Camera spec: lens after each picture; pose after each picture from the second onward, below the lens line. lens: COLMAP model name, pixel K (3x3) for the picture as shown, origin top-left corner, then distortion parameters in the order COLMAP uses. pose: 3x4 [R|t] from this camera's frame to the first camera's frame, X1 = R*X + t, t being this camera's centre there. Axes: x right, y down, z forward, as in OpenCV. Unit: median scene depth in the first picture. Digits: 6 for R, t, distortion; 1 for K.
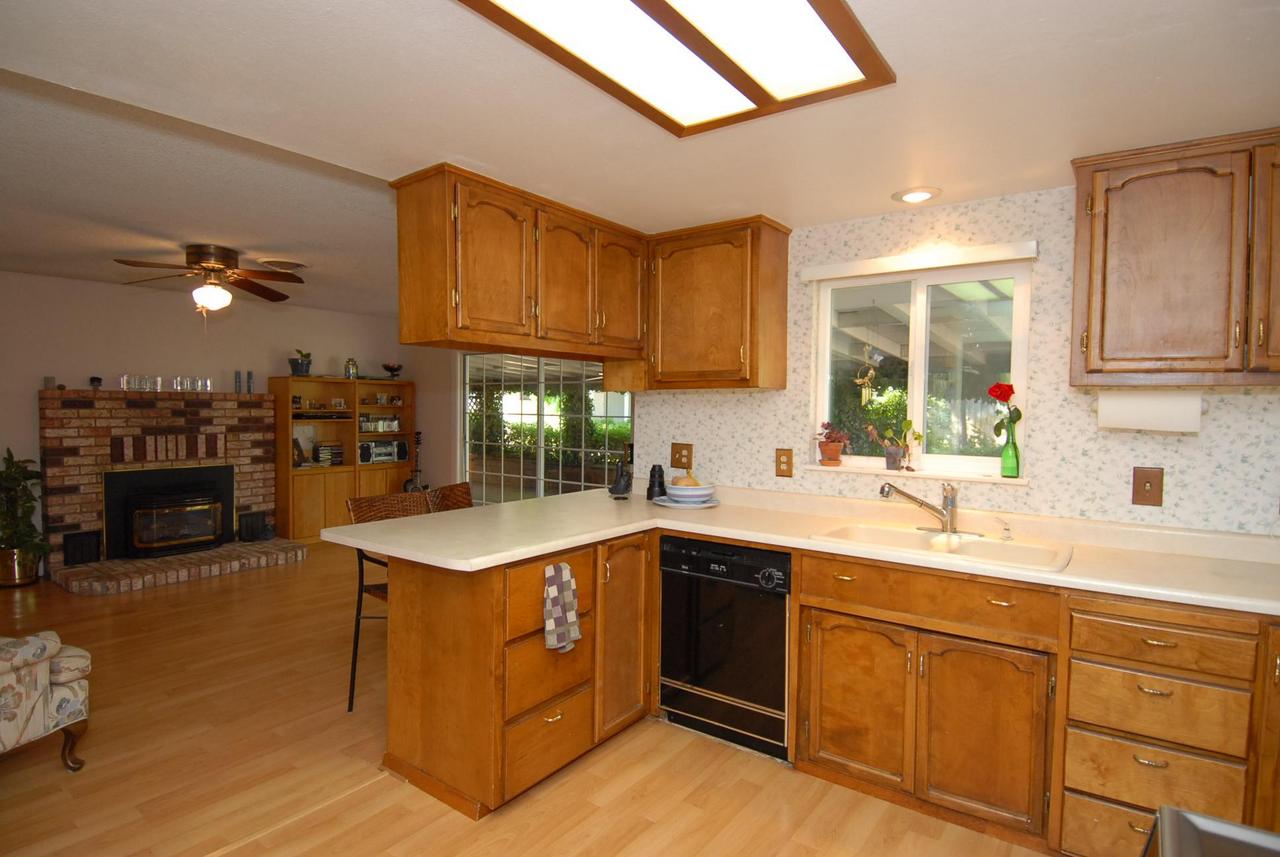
lens RADIAL K [[671.0, 0, 638.6], [0, 671.0, 428.3], [0, 0, 1]] dist [-0.005506, -0.001694]
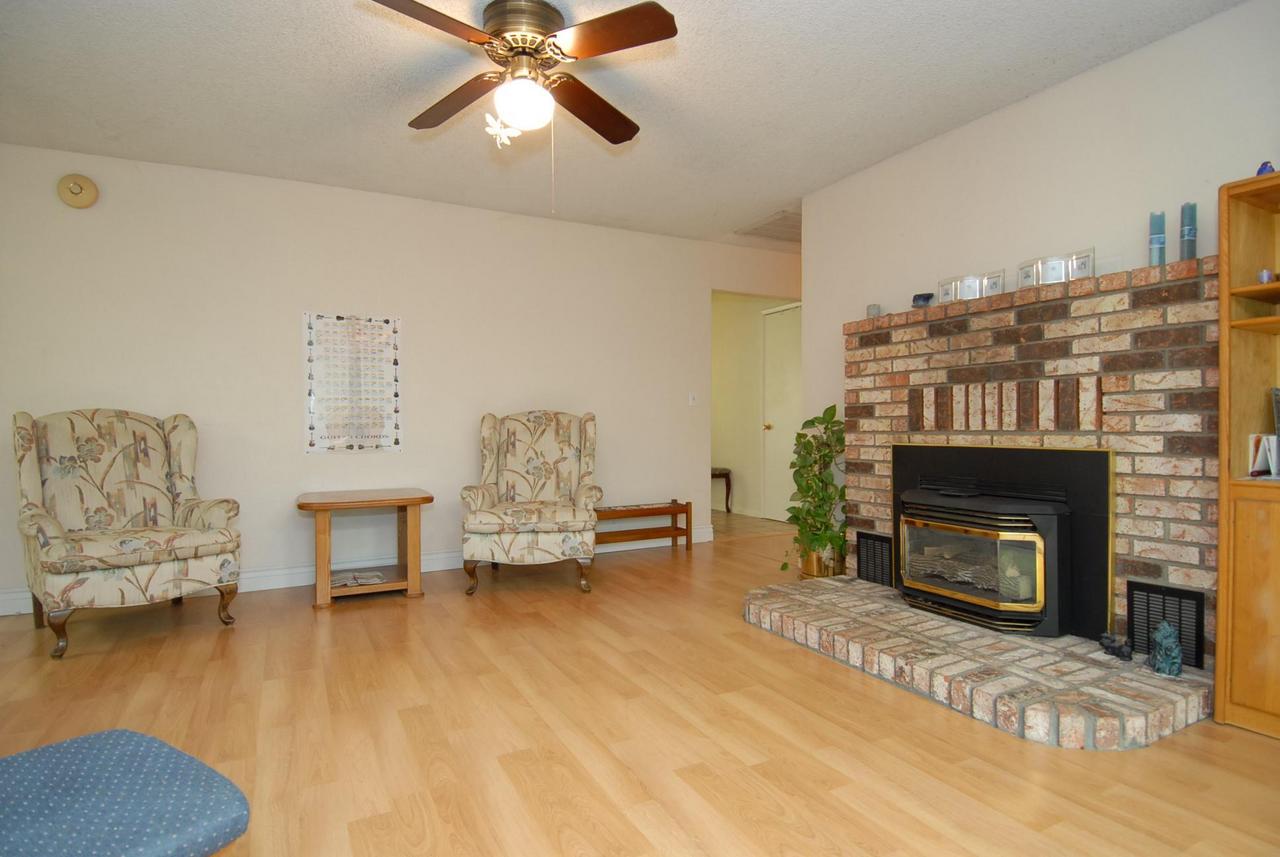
lens RADIAL K [[671.0, 0, 639.3], [0, 671.0, 429.3], [0, 0, 1]] dist [-0.005506, -0.001694]
pose [[-0.451794, -0.004848, -0.892109, -0.130373], [-0.028752, 0.999545, 0.009129, 0.049102], [0.891659, 0.029774, -0.451728, 1.000037]]
